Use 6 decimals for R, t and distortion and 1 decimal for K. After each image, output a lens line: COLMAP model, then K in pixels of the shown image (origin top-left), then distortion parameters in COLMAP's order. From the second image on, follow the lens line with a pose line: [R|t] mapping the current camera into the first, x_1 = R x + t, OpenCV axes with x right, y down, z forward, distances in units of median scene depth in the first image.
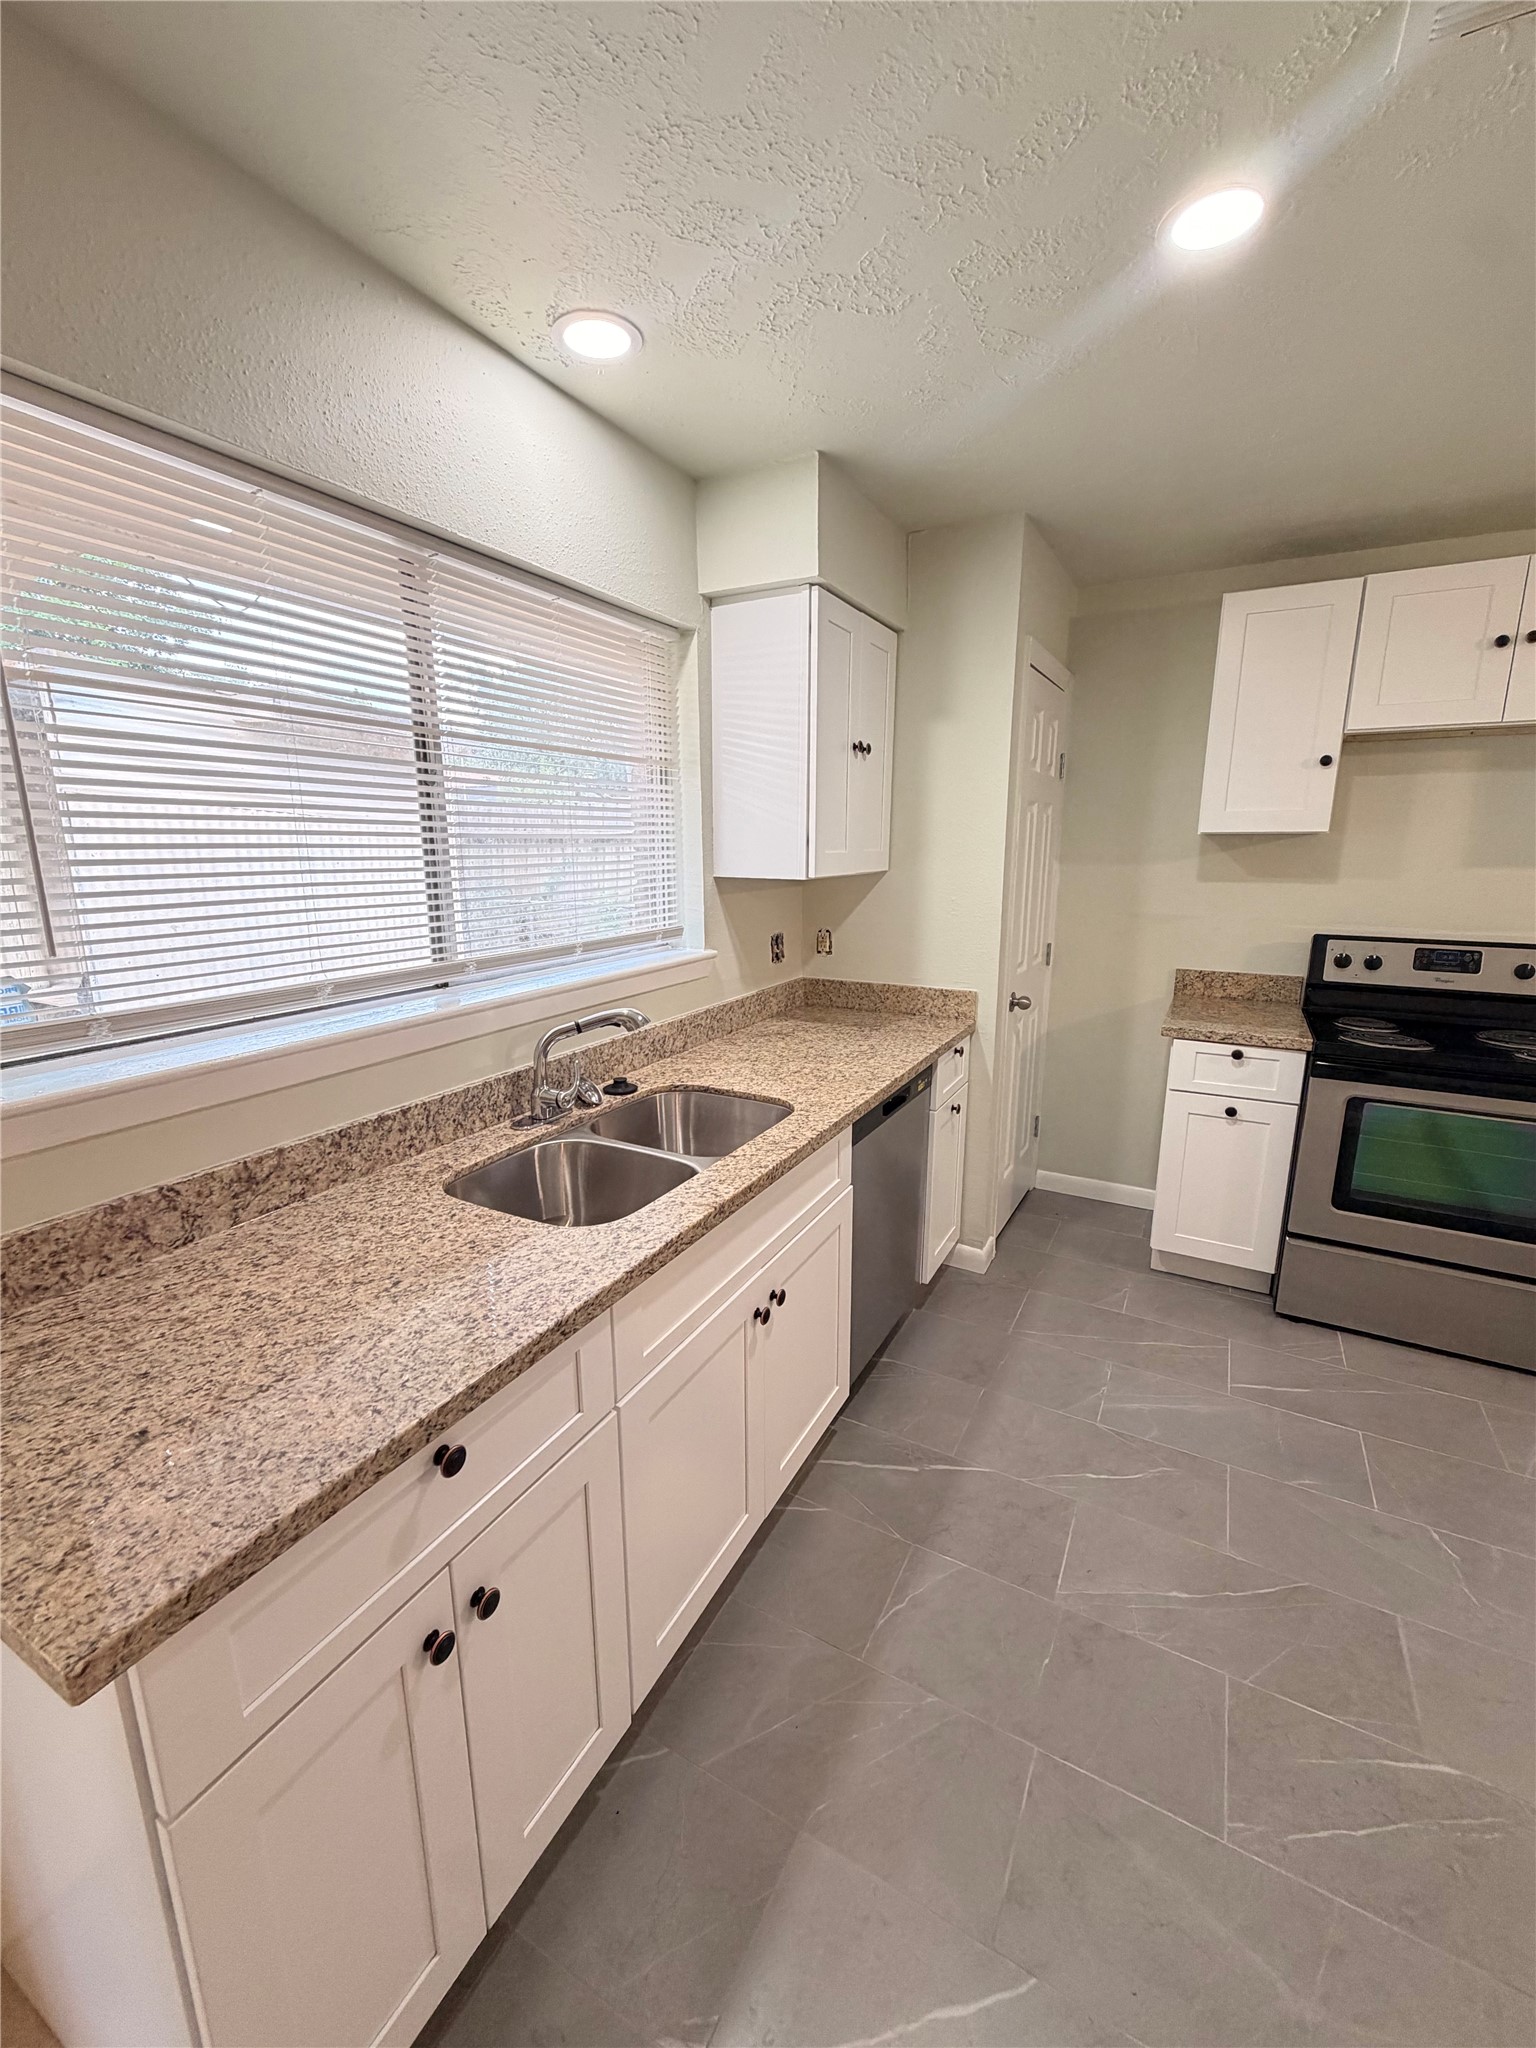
lens RADIAL K [[823.1, 0, 768.0], [0, 823.1, 1024.0], [0, 0, 1]] dist [-0.008260, 0.000754]
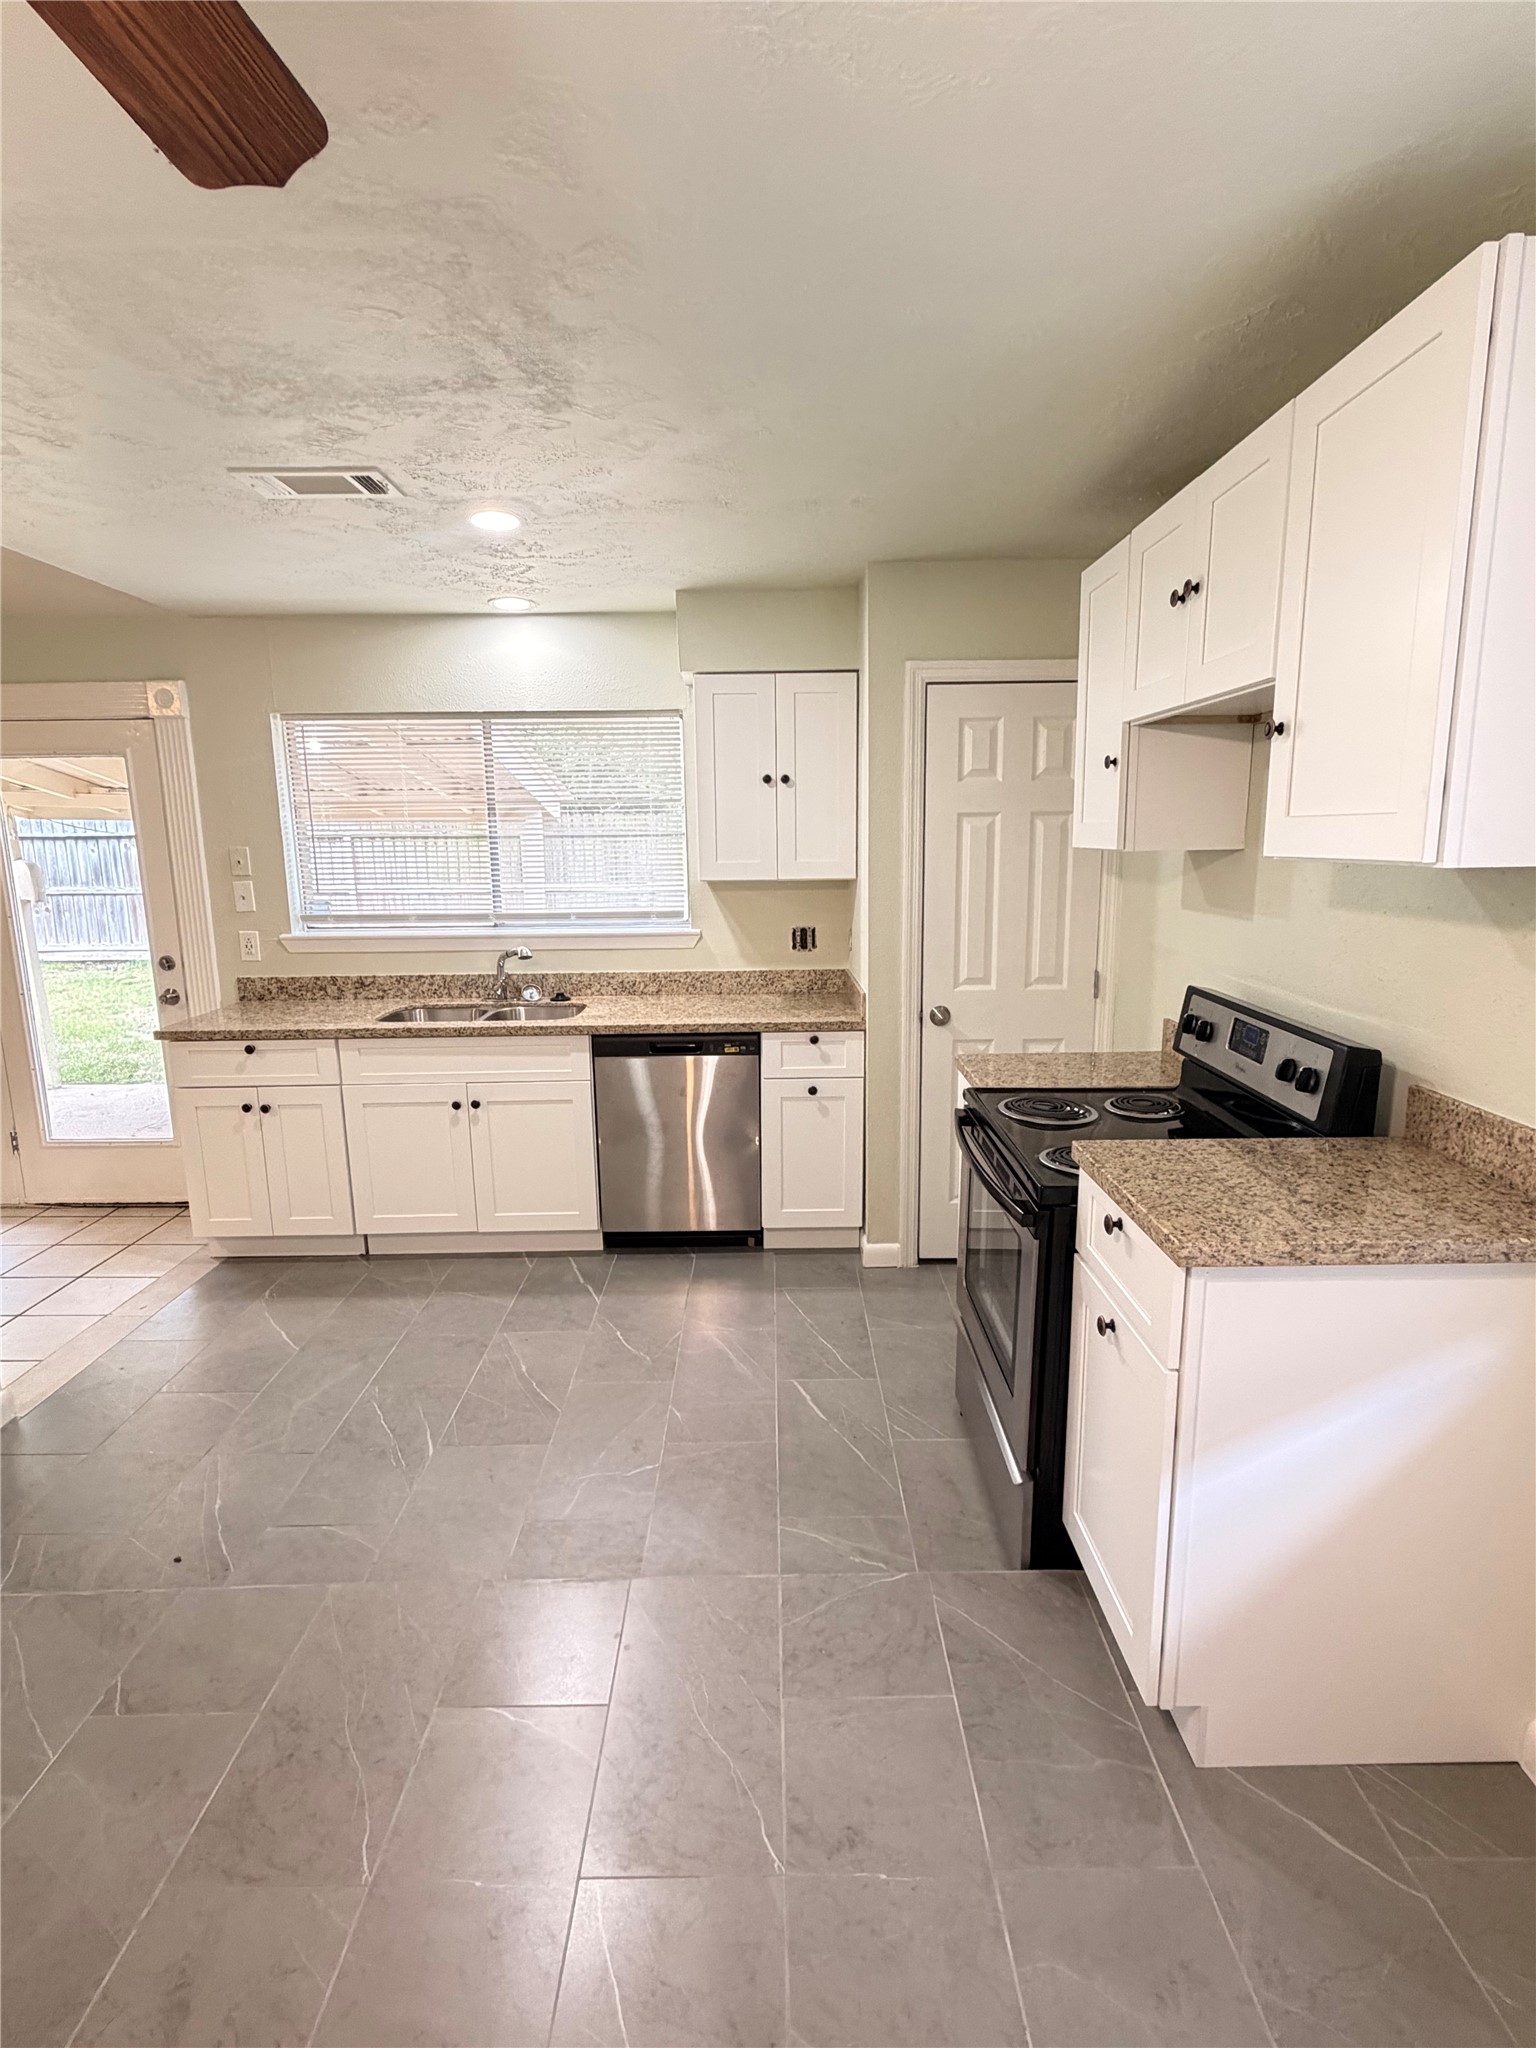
lens RADIAL K [[1018.0, 0, 768.0], [0, 1018.0, 1024.0], [0, 0, 1]] dist [0.034358, 0.000204]
pose [[0.488756, 0.162453, -0.857162, 1.375689], [-0.178669, 0.980324, 0.083917, -0.092379], [0.853929, 0.112133, 0.508165, 0.226863]]
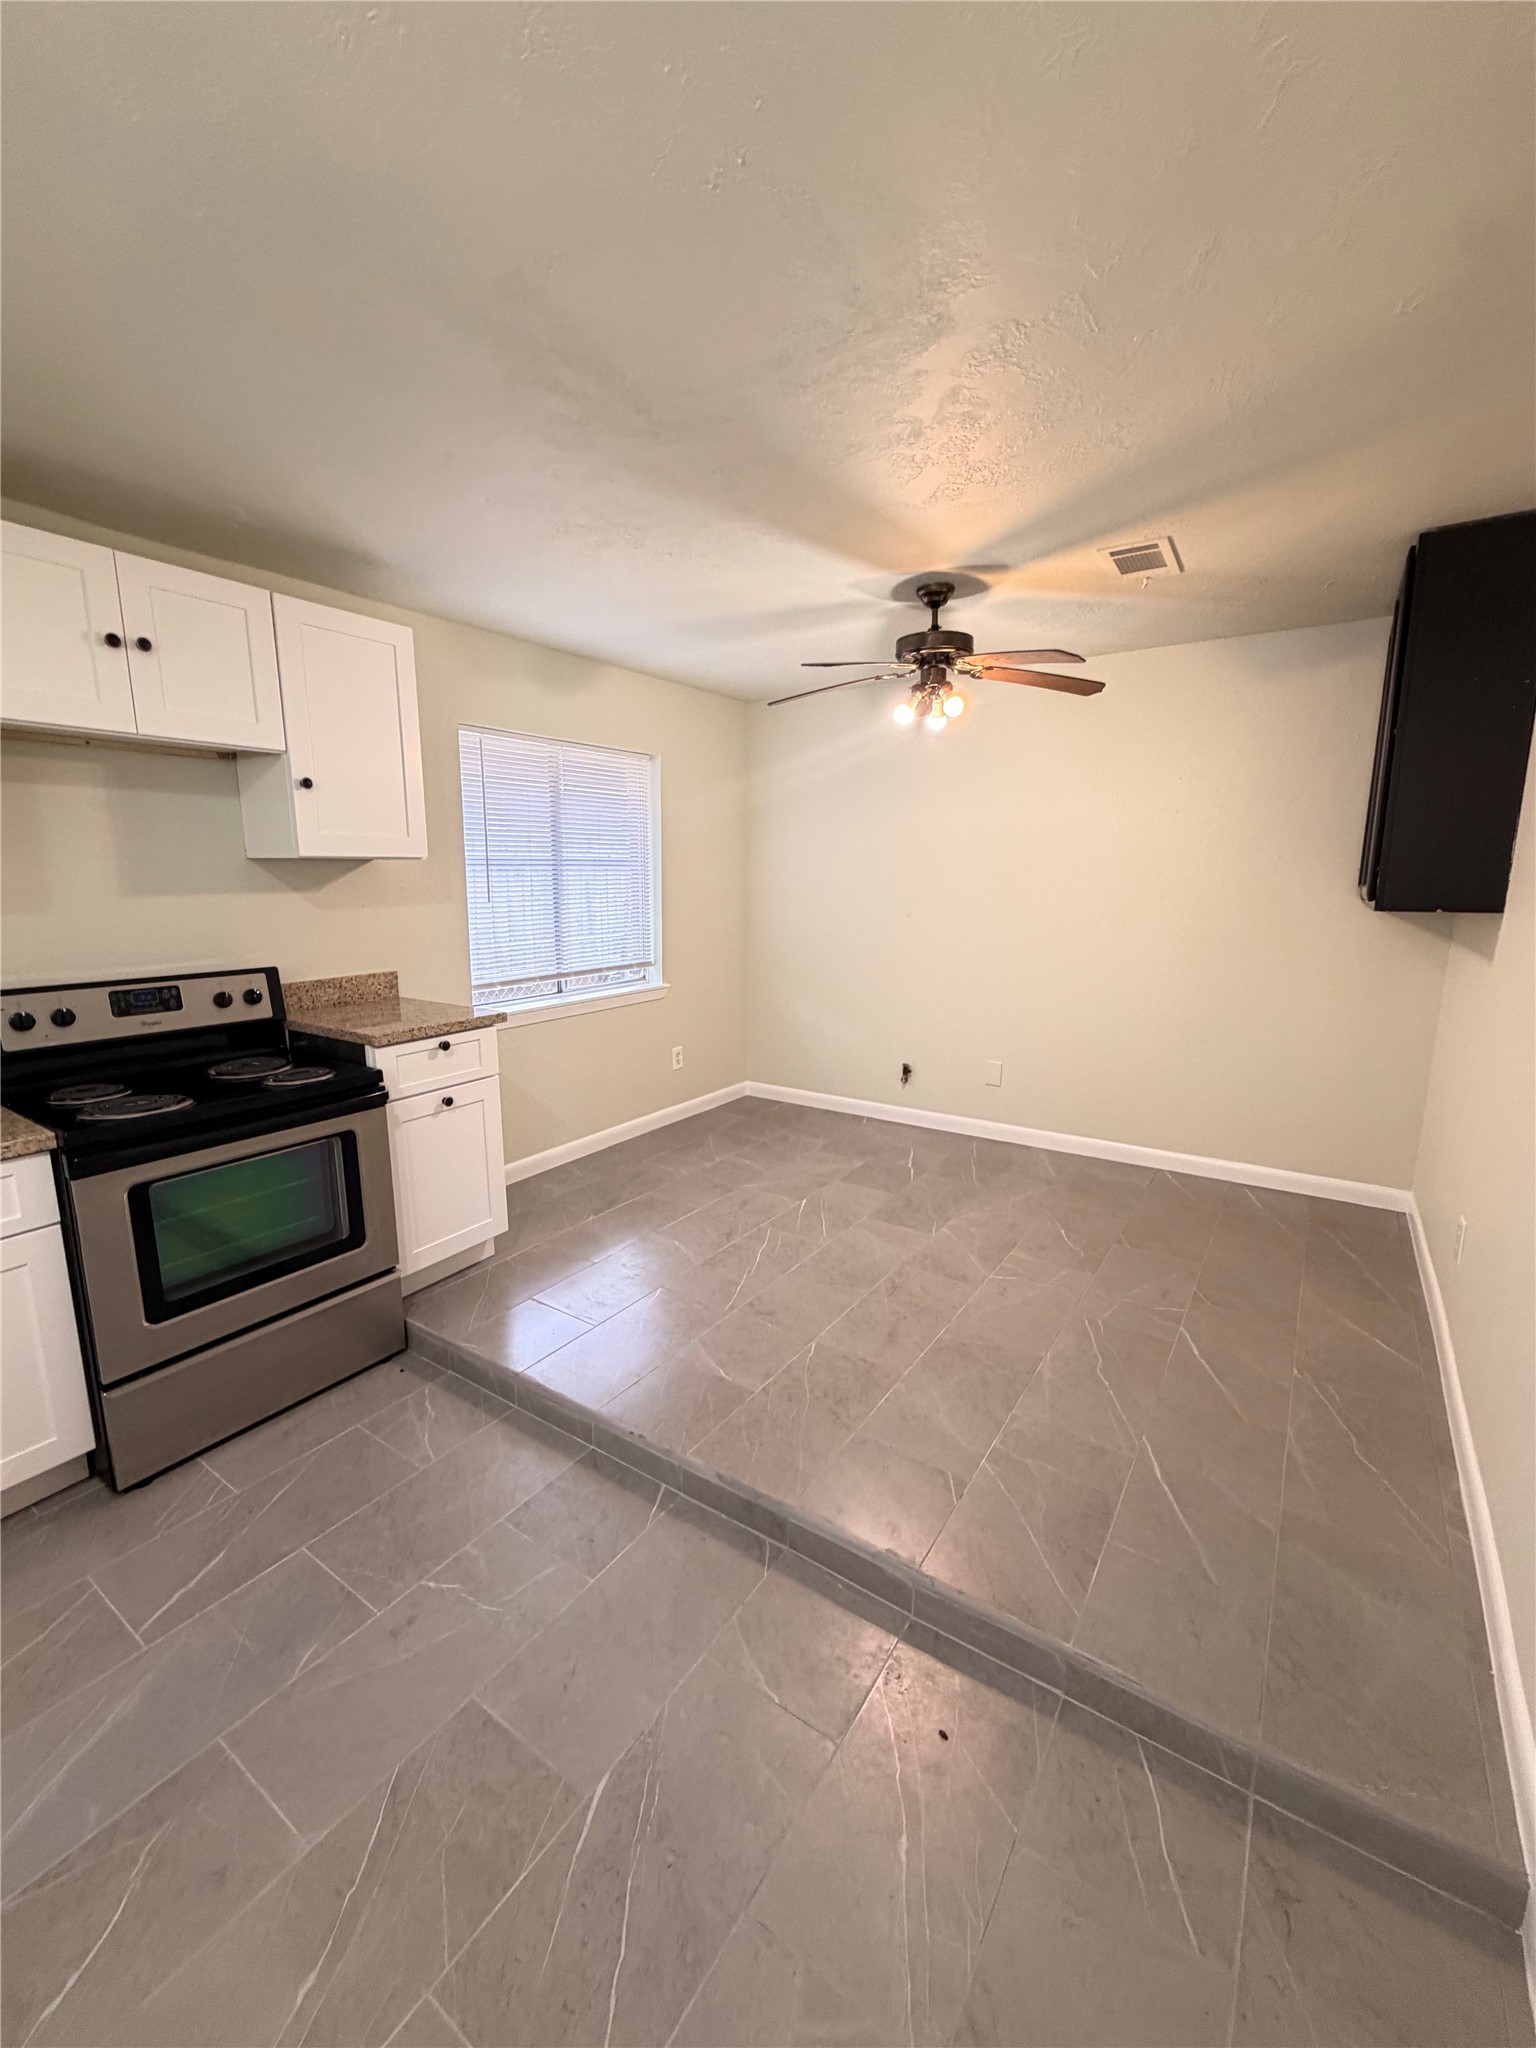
lens RADIAL K [[827.5, 0, 768.0], [0, 827.5, 1024.0], [0, 0, 1]] dist [-0.005035, 0.000400]
pose [[0.087387, -0.176540, 0.980407, 0.010298], [0.208675, 0.965581, 0.155270, -0.053286], [-0.974073, 0.191018, 0.121219, 0.250967]]
